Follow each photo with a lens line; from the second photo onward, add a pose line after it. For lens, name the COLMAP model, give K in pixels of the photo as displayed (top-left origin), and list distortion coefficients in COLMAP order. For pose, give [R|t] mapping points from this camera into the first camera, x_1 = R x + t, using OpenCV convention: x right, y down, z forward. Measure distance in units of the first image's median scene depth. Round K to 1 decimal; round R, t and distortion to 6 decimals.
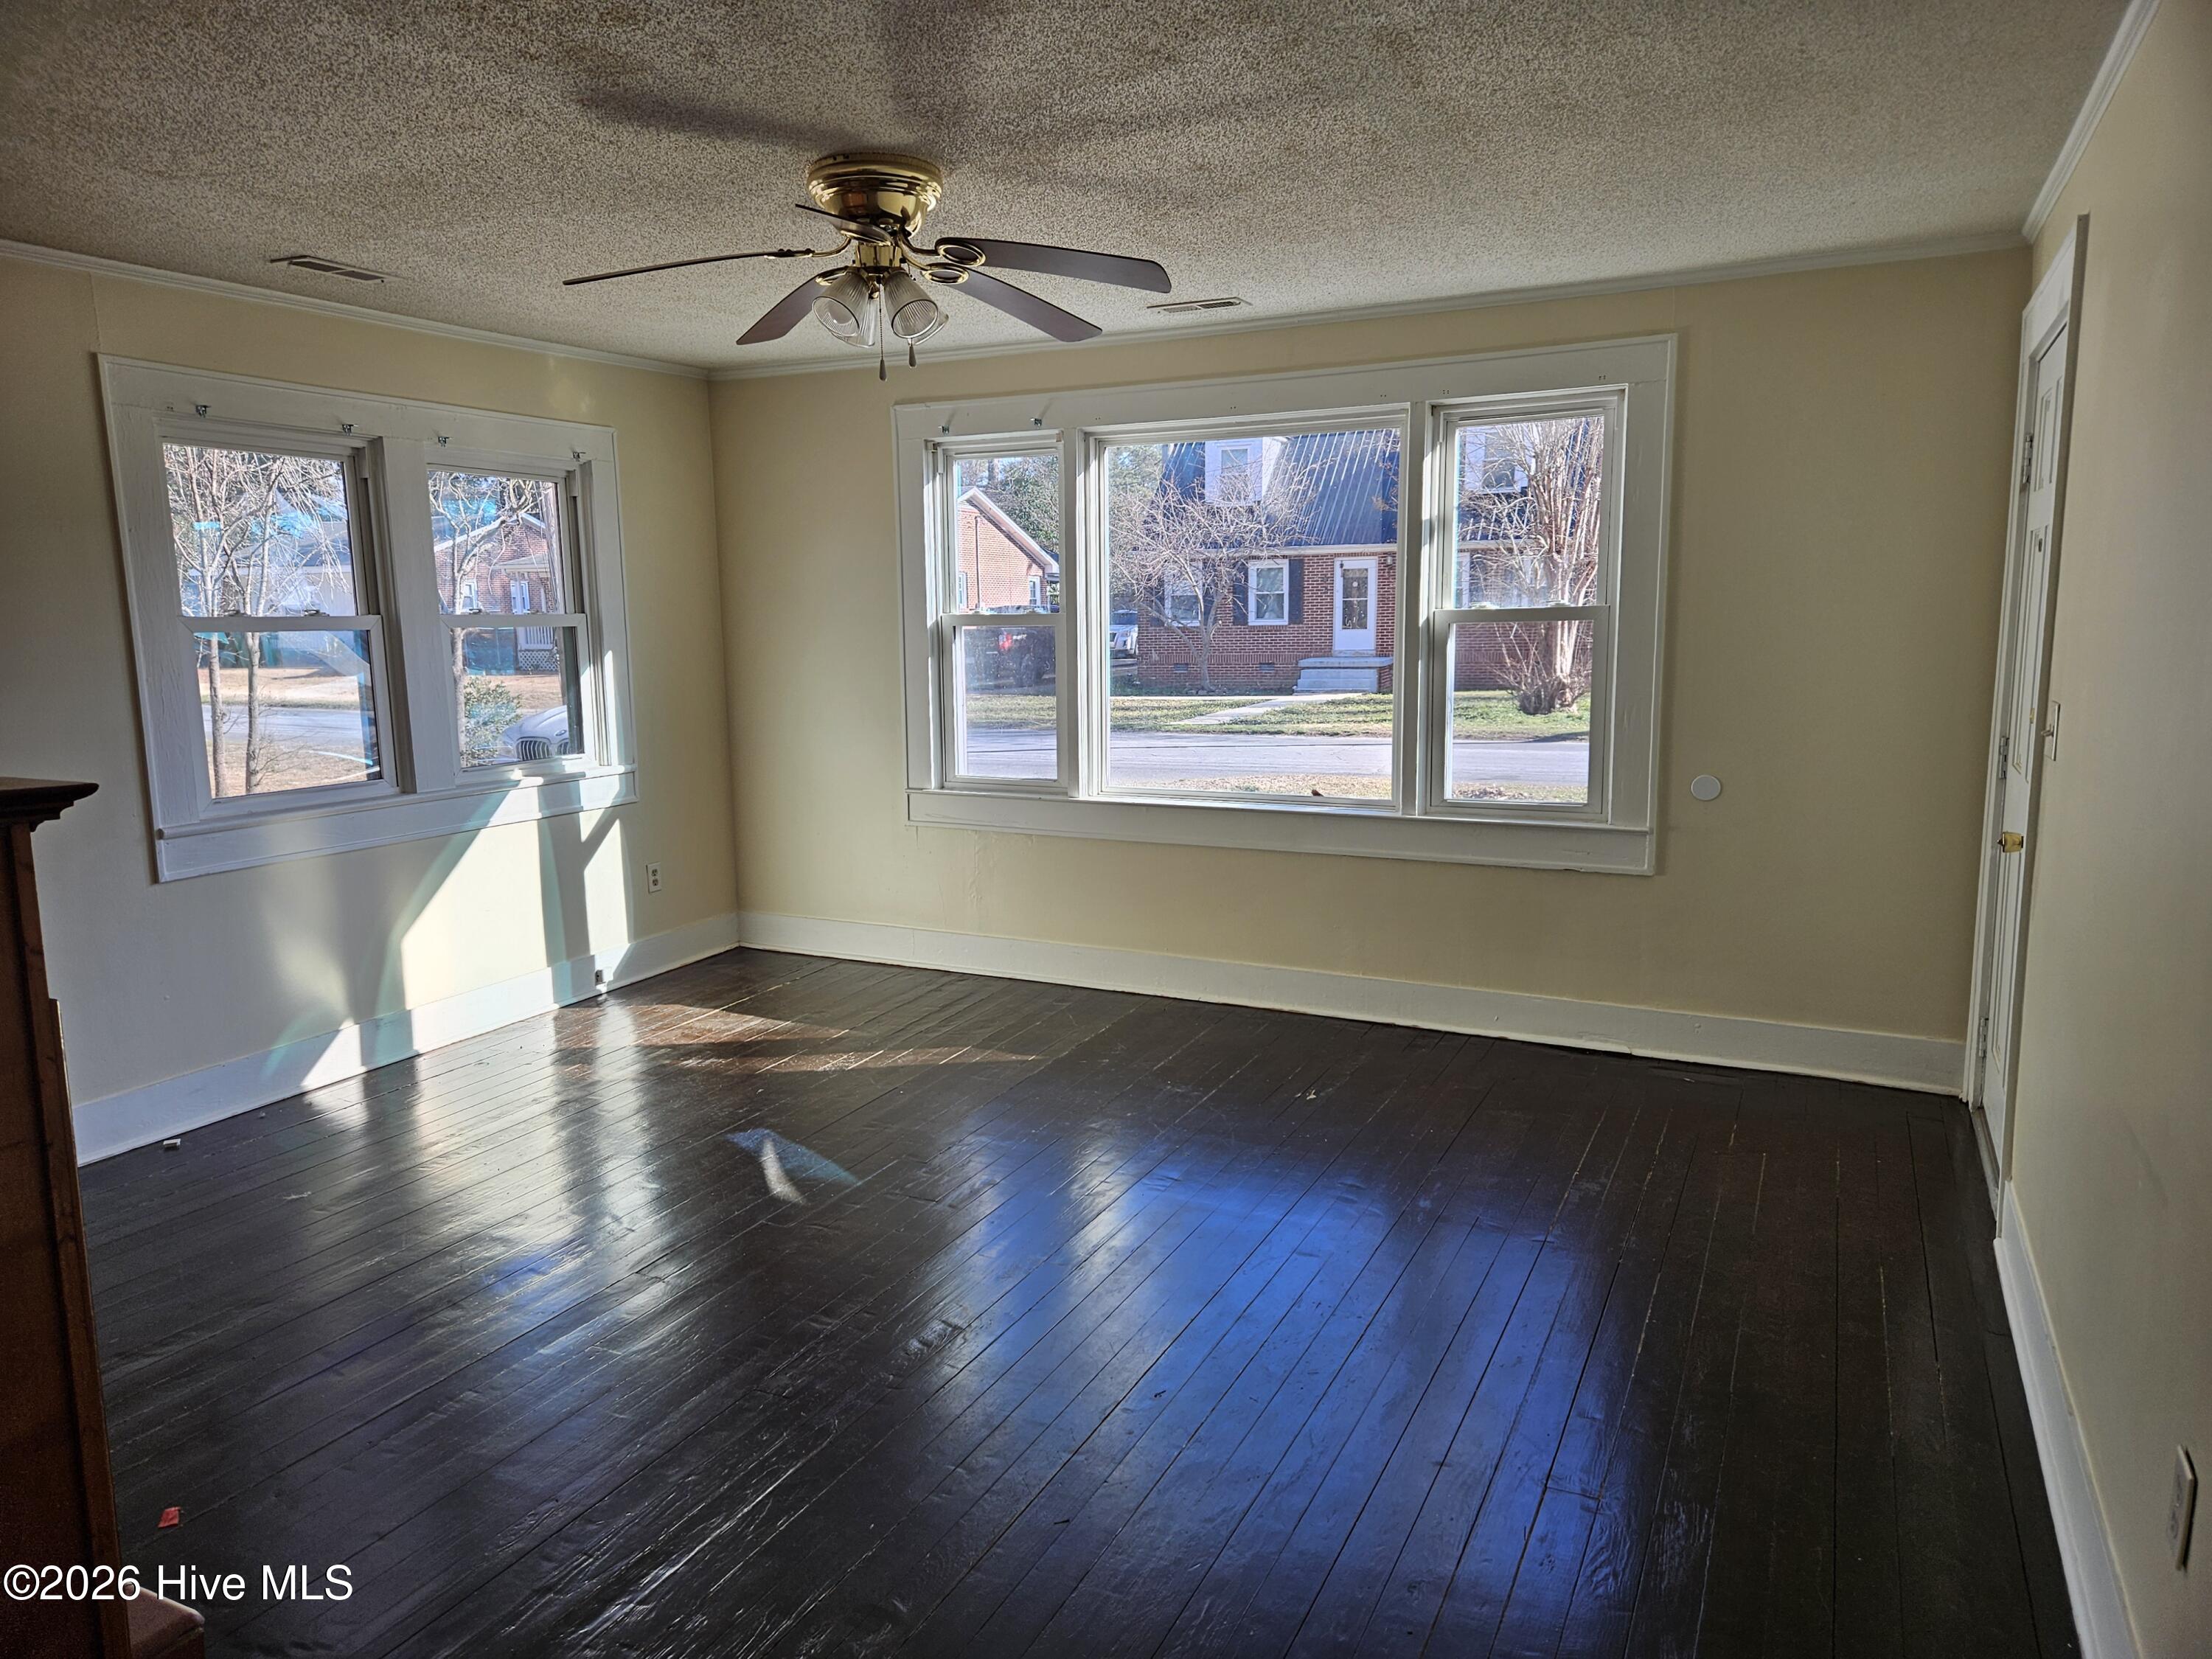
lens RADIAL K [[1479.0, 0, 1106.7], [0, 1479.0, 825.9], [0, 0, 1]] dist [0.066328, -0.002167]
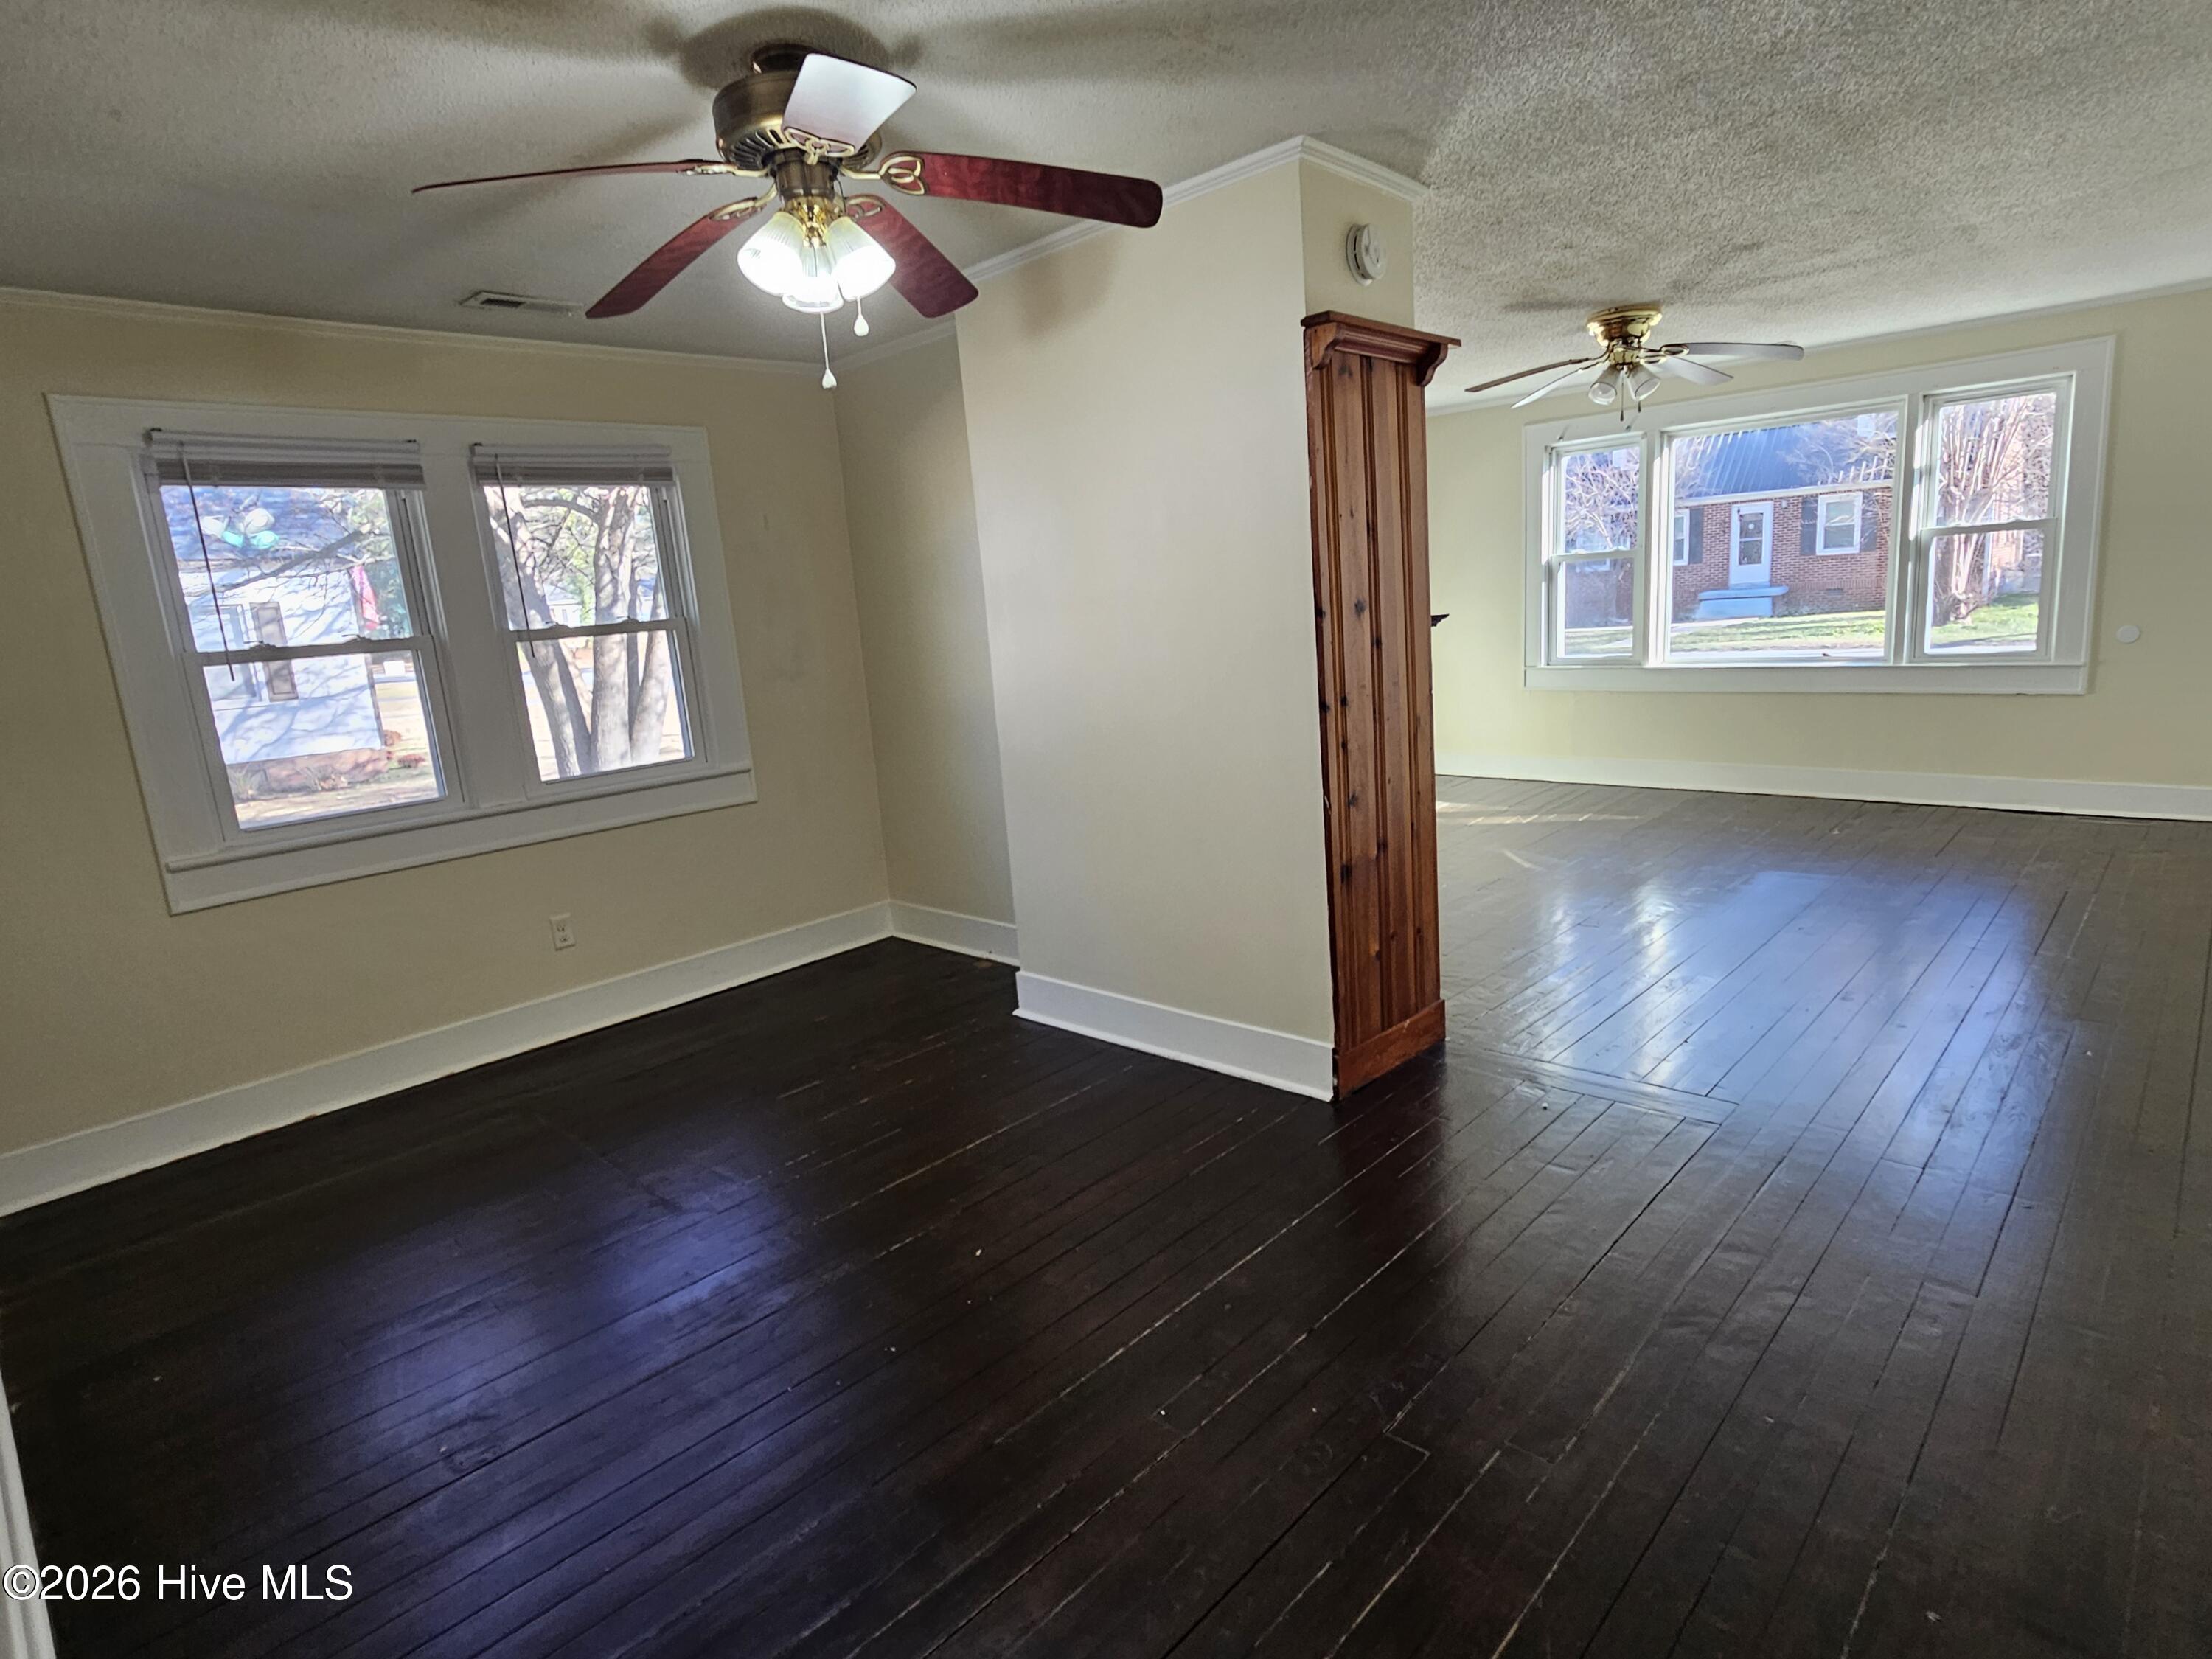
lens RADIAL K [[1192.5, 0, 1097.8], [0, 1192.5, 833.6], [0, 0, 1]] dist [-0.009332, 0.000777]
pose [[0.951261, 0.003598, -0.308366, -0.210483], [0.016651, 0.997874, 0.063011, 0.078872], [0.307937, -0.065075, 0.949179, -0.449713]]
